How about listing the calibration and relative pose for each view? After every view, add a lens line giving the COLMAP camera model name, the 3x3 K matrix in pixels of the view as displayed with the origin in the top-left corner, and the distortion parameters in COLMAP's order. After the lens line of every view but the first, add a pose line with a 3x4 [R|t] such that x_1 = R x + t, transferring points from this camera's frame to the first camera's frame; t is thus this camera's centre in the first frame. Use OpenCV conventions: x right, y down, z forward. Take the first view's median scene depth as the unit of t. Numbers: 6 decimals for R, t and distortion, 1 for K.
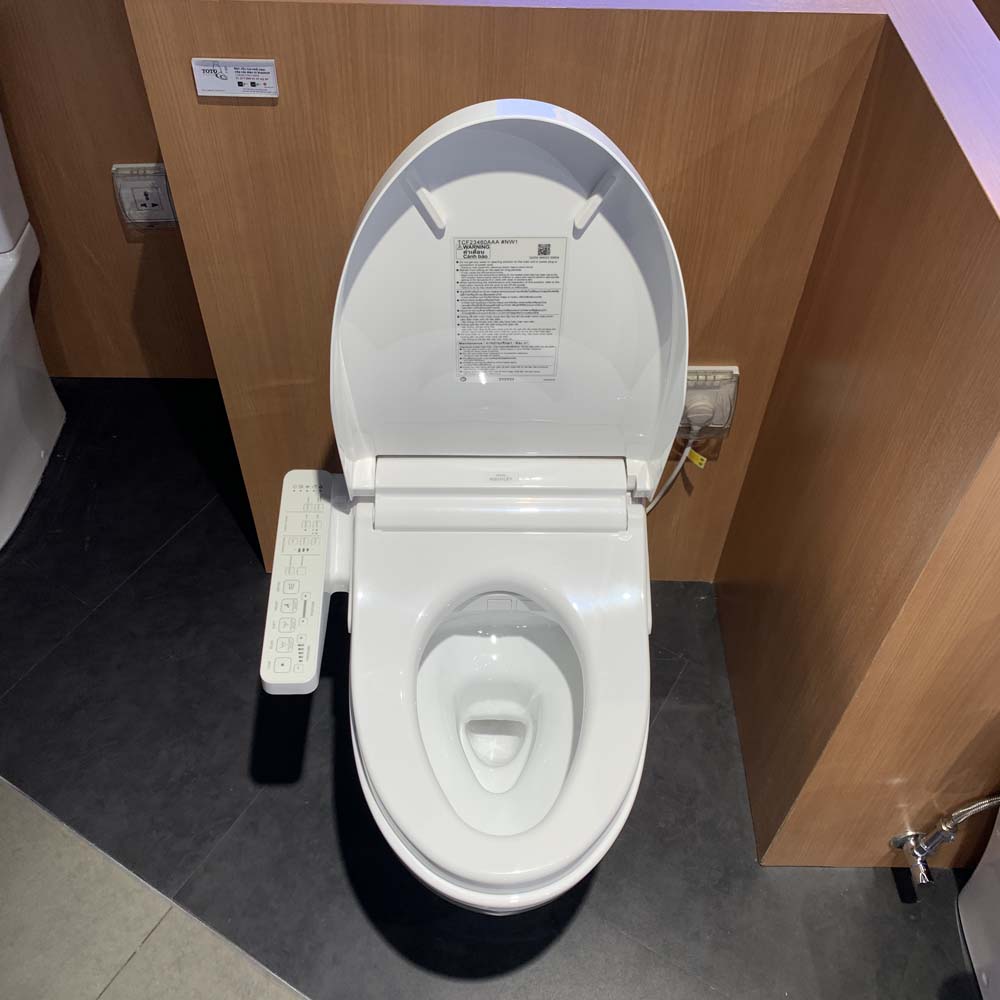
lens RADIAL K [[1033.1, 0, 500.0], [0, 1033.1, 500.0], [0, 0, 1]] dist [0.017177, -0.013722]
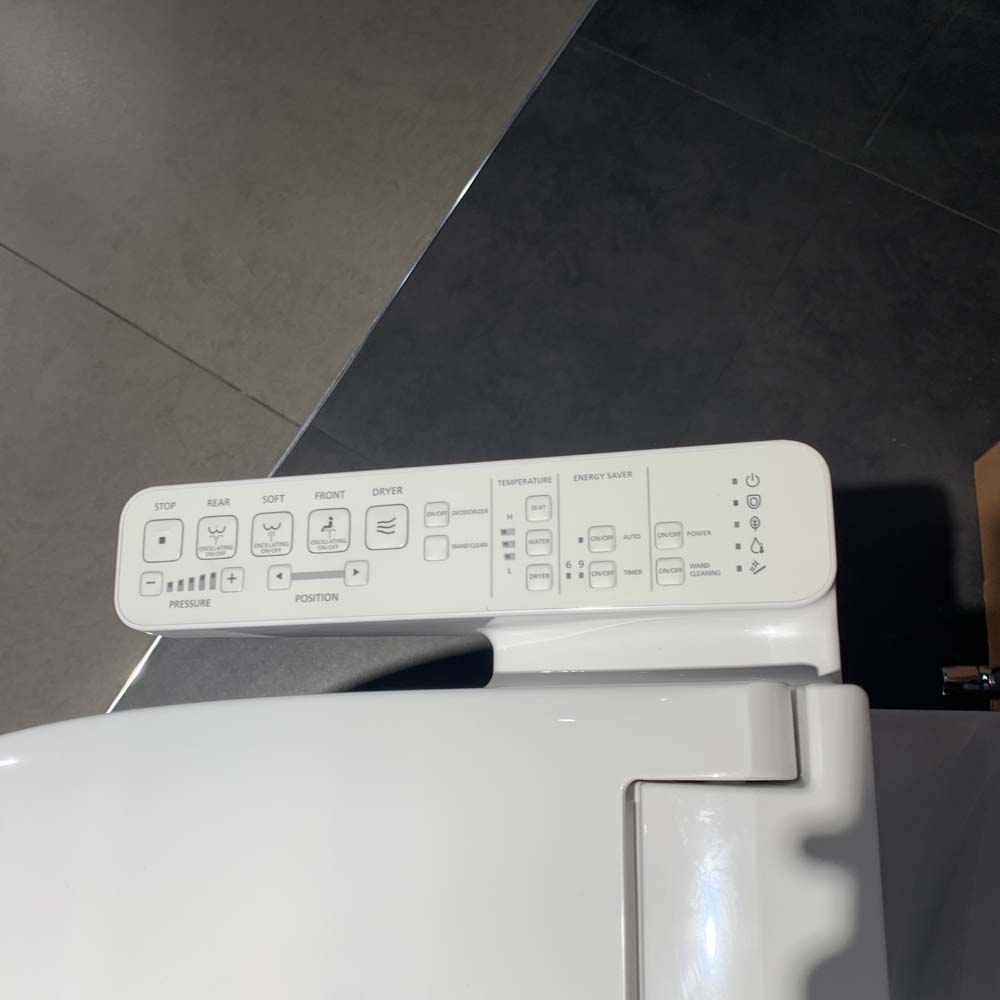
lens RADIAL K [[1028.3, 0, 521.2], [0, 1028.3, 499.5], [0, 0, 1]] dist [0.104477, -0.002846]
pose [[-0.020603, 0.965398, -0.259968, -0.110117], [-0.664296, 0.181108, 0.725197, -0.171617], [0.747185, 0.187637, 0.637579, 0.727046]]
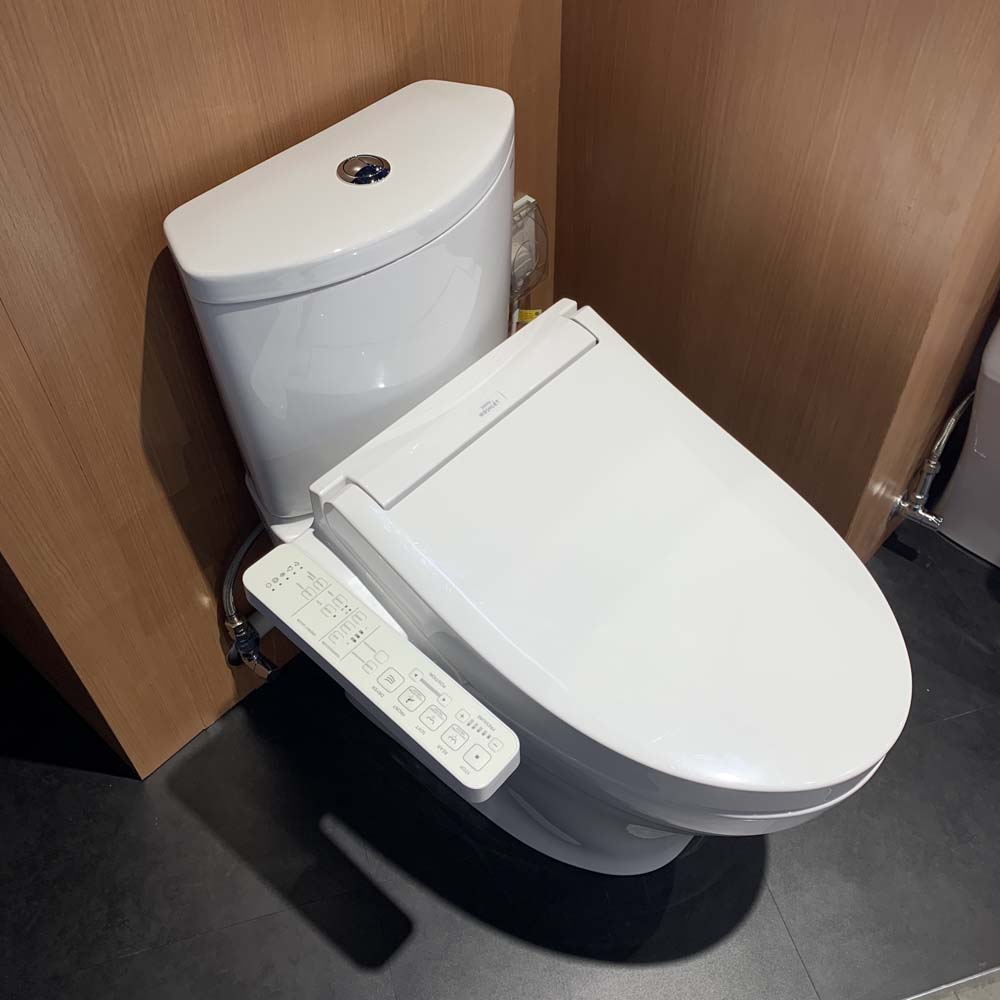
lens RADIAL K [[1030.3, 0, 525.3], [0, 1030.3, 503.8], [0, 0, 1]] dist [-0.004695, 0.004491]
pose [[0.668549, -0.580526, 0.464793, -0.357443], [0.573411, 0.800382, 0.174895, -0.076130], [-0.473543, 0.149592, 0.867974, 0.281856]]
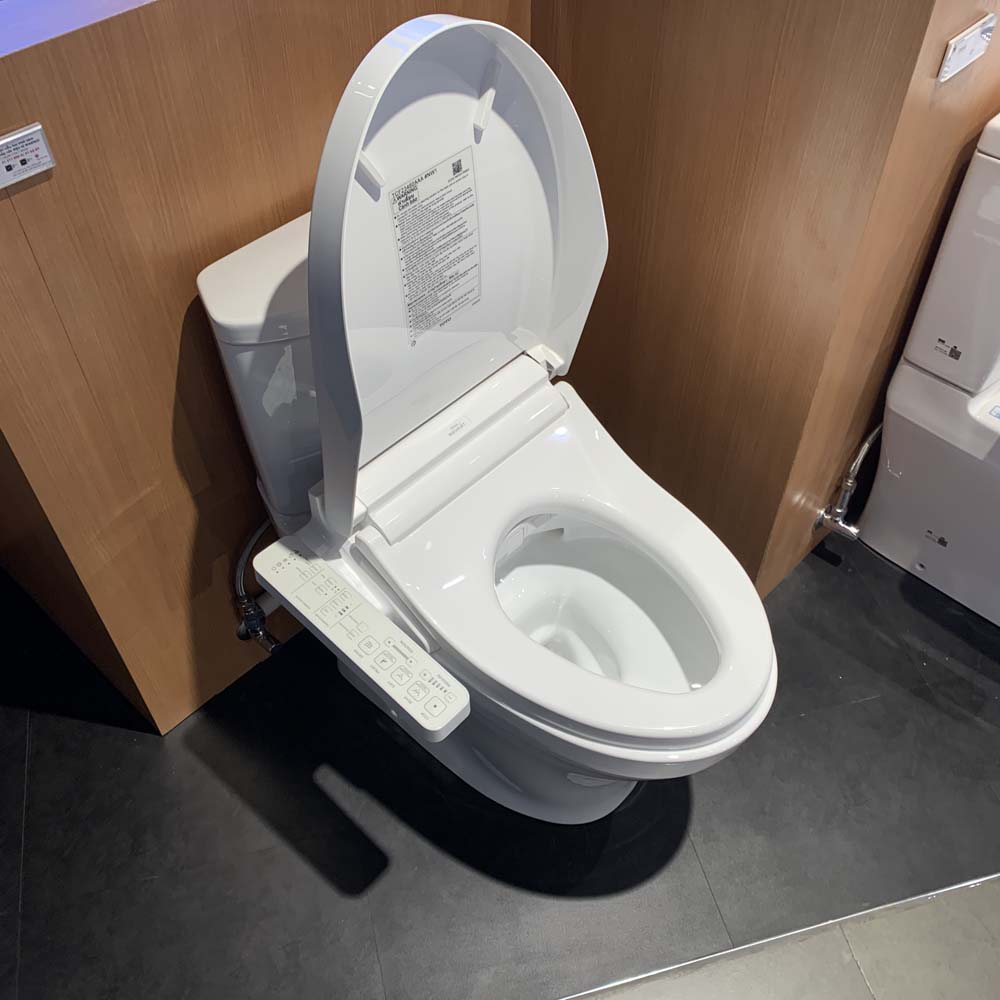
lens RADIAL K [[1026.1, 0, 526.9], [0, 1026.1, 505.6], [0, 0, 1]] dist [0.015204, -0.024943]
pose [[0.683822, -0.563084, 0.464030, -0.405879], [0.556004, 0.813953, 0.168342, -0.079860], [-0.472489, 0.142887, 0.869676, 0.121965]]
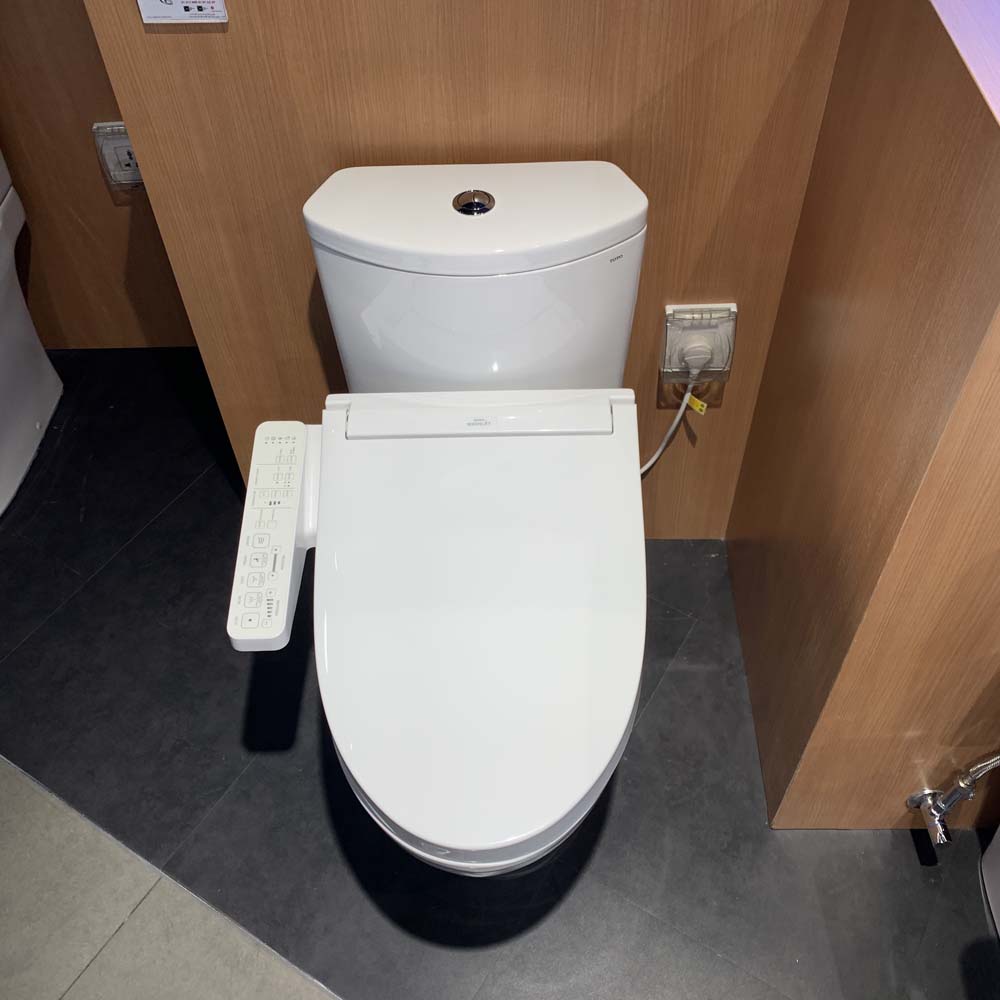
lens RADIAL K [[1035.5, 0, 510.3], [0, 1035.5, 502.9], [0, 0, 1]] dist [0.003058, 0.002970]
pose [[0.999067, -0.023265, -0.036379, 0.057176], [0.023762, 0.999629, 0.013300, 0.037288], [0.036056, -0.014153, 0.999250, 0.045532]]
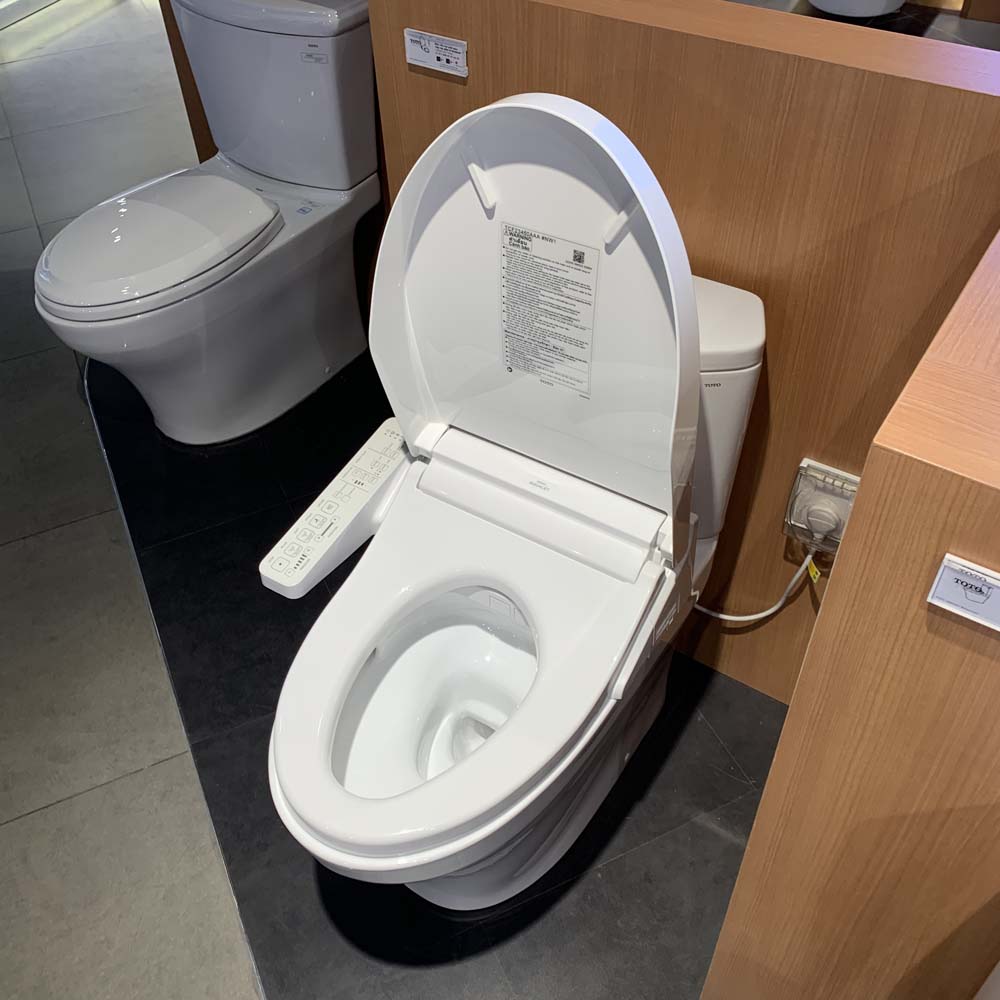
lens RADIAL K [[1041.4, 0, 497.1], [0, 1041.4, 489.7], [0, 0, 1]] dist [0.015162, -0.009951]
pose [[0.833879, 0.353244, -0.424103, 0.356901], [-0.382775, 0.923690, 0.016742, -0.016481], [0.397654, 0.148375, 0.905459, 0.070965]]
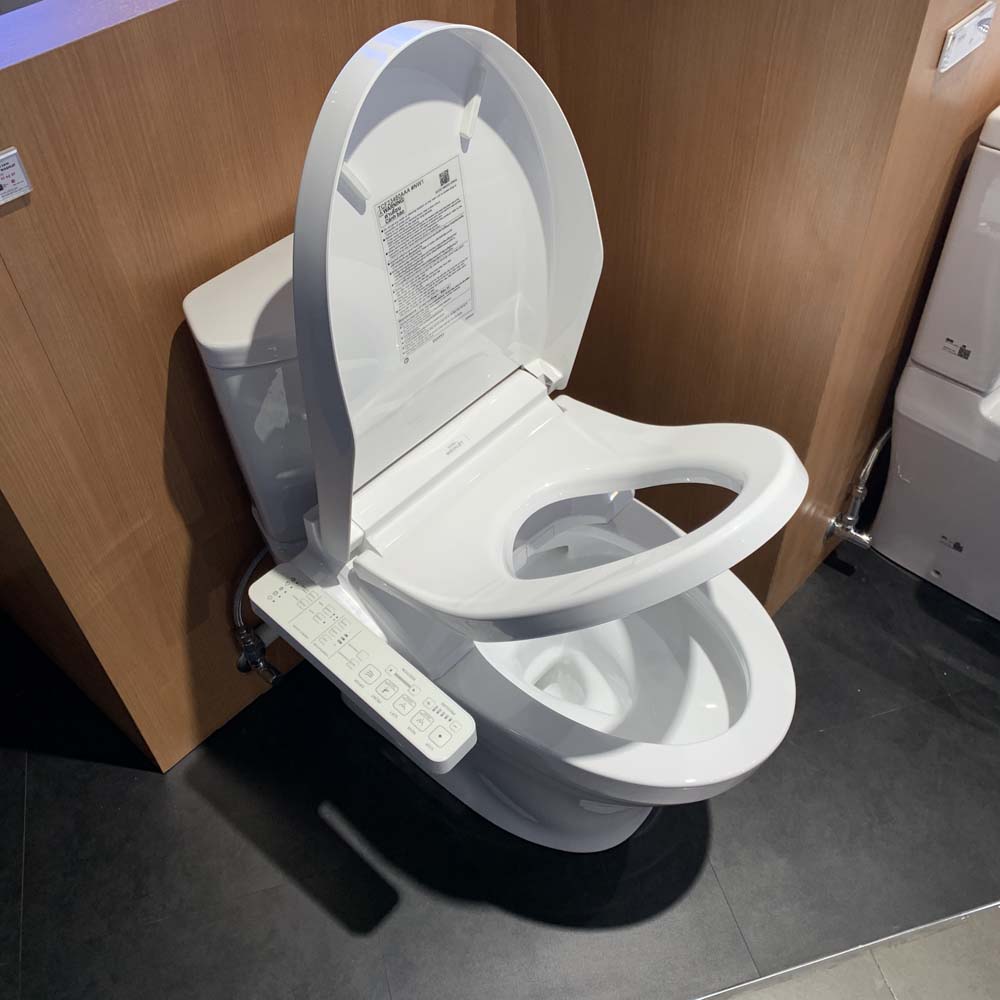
lens RADIAL K [[1024.8, 0, 520.7], [0, 1024.8, 500.8], [0, 0, 1]] dist [0.003805, 0.002080]
pose [[0.669762, -0.574812, 0.470116, -0.391130], [0.584913, 0.798408, 0.142905, -0.072787], [-0.457488, 0.179265, 0.870959, 0.145845]]
